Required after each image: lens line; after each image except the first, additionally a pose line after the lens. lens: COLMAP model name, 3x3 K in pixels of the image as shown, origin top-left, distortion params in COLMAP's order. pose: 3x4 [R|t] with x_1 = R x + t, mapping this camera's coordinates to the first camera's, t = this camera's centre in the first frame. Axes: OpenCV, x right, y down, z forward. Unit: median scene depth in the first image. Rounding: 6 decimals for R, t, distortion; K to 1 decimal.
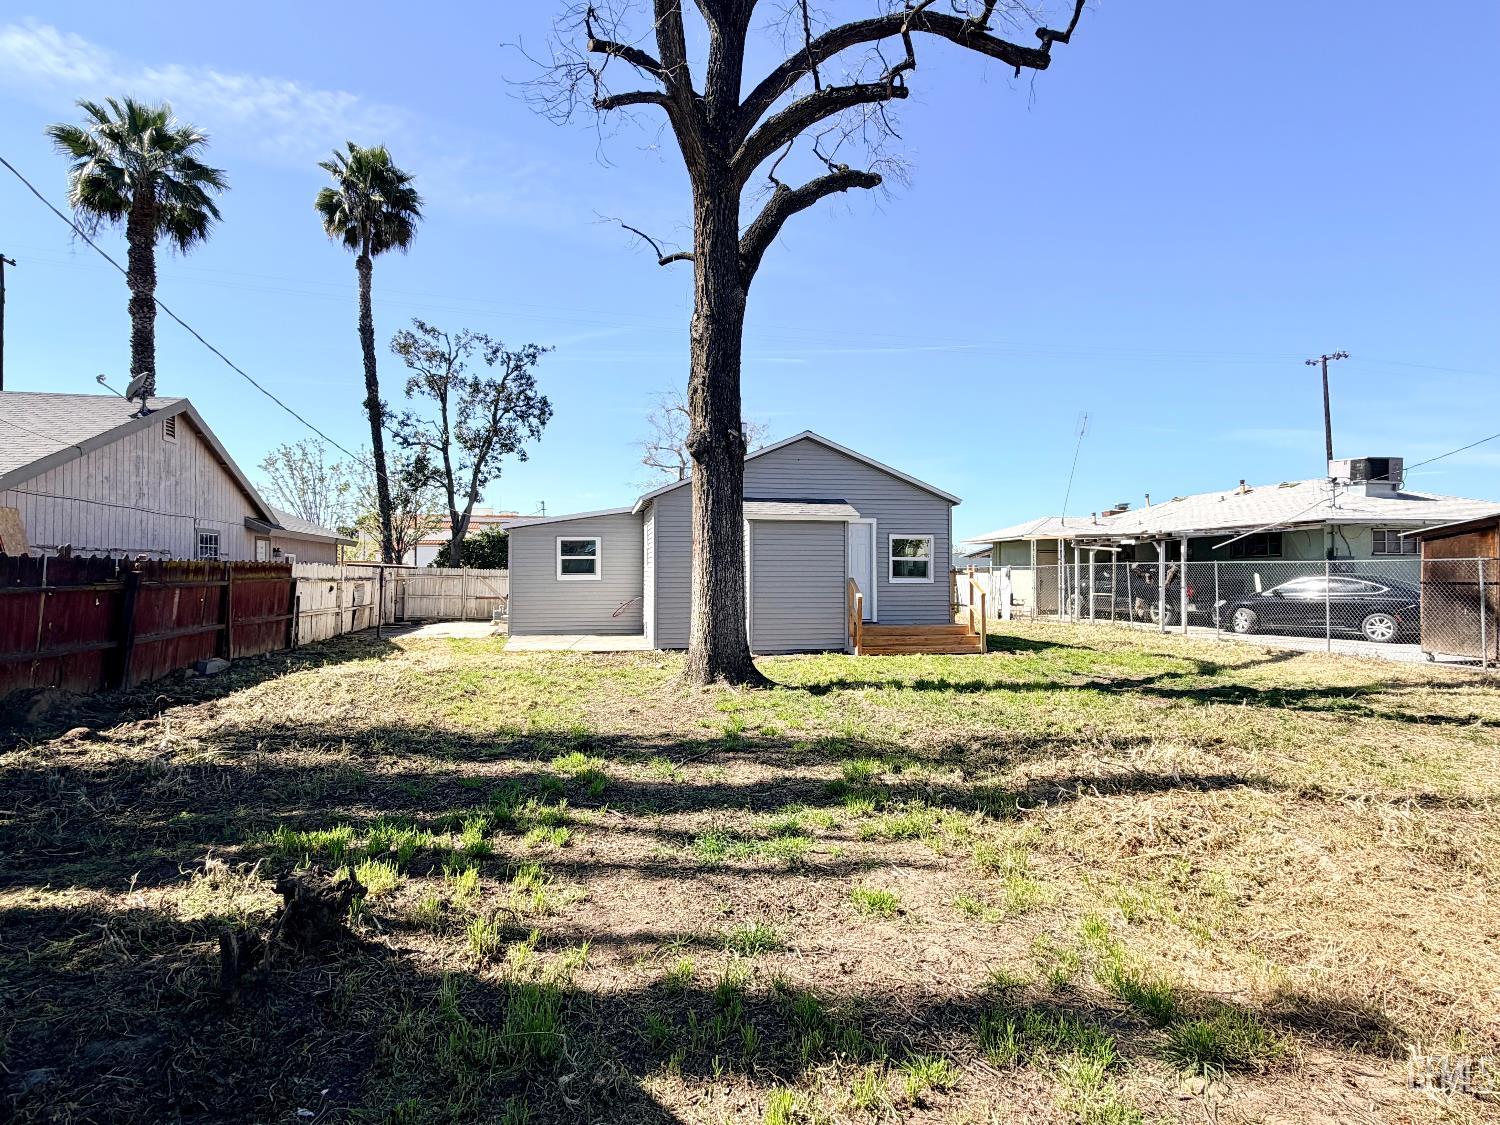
lens RADIAL K [[812.5, 0, 761.3], [0, 812.5, 569.0], [0, 0, 1]] dist [-0.002902, -0.003596]
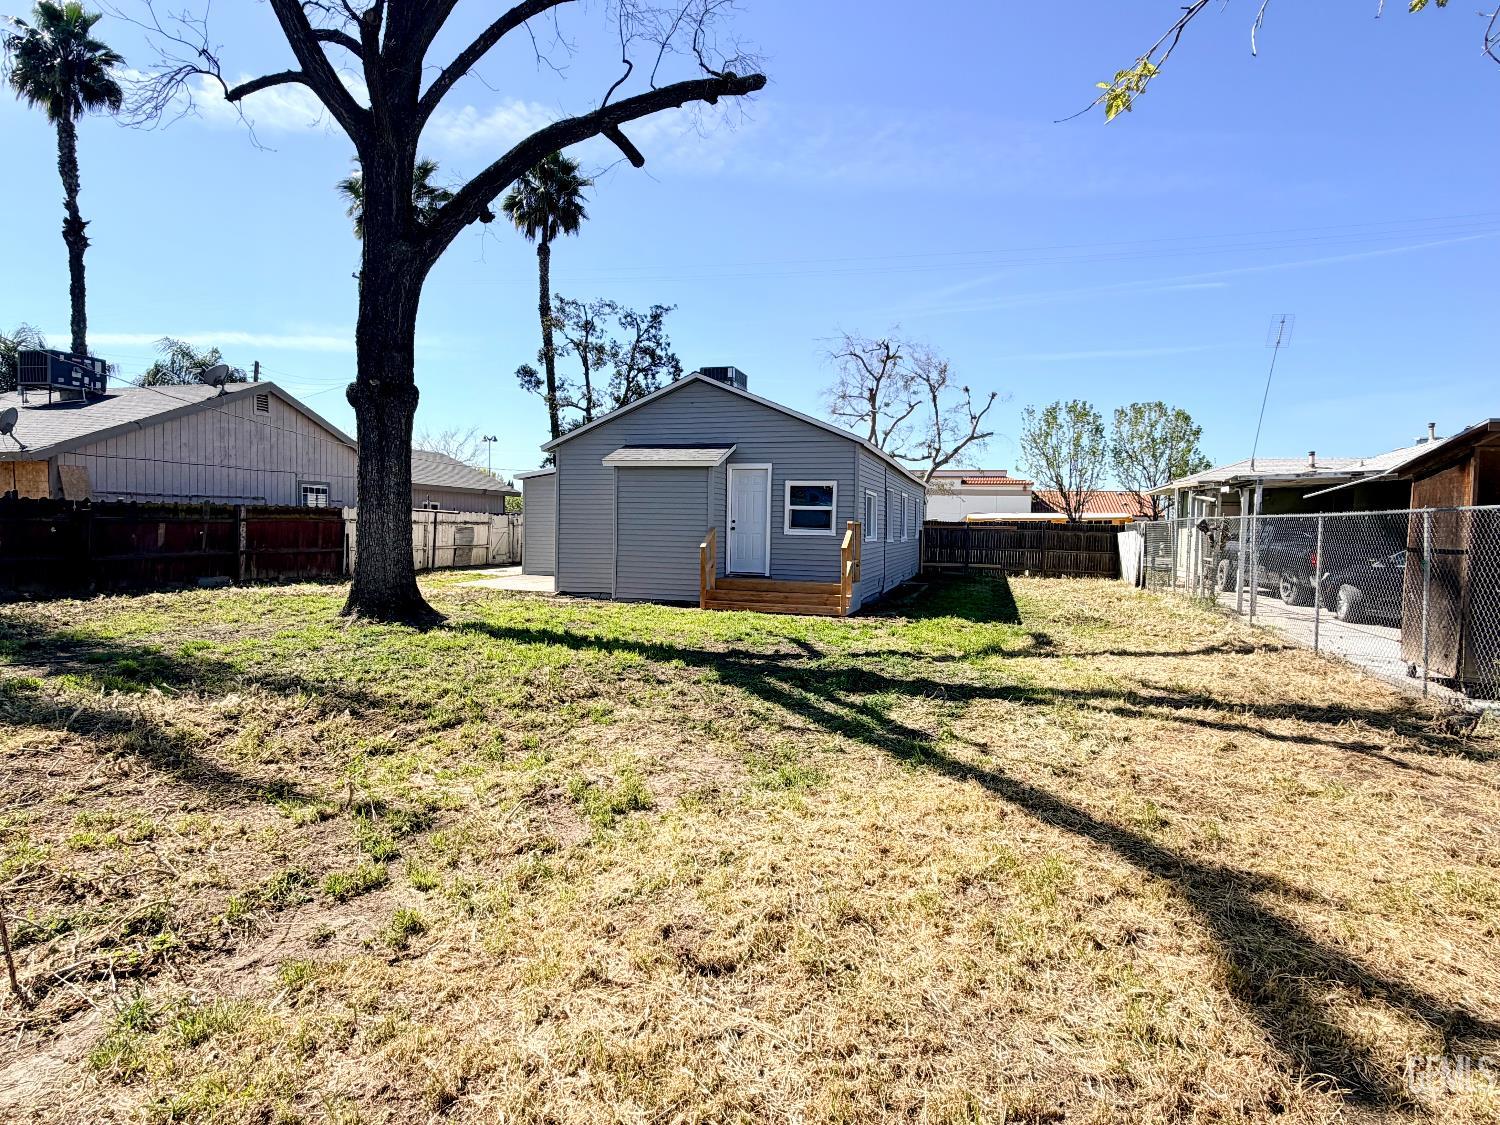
lens RADIAL K [[812.5, 0, 742.7], [0, 812.5, 564.9], [0, 0, 1]] dist [-0.002902, -0.003596]
pose [[0.880208, 0.039452, -0.472946, 0.329226], [-0.016192, 0.998455, 0.053153, 0.002339], [0.474313, -0.039128, 0.879487, 0.109677]]
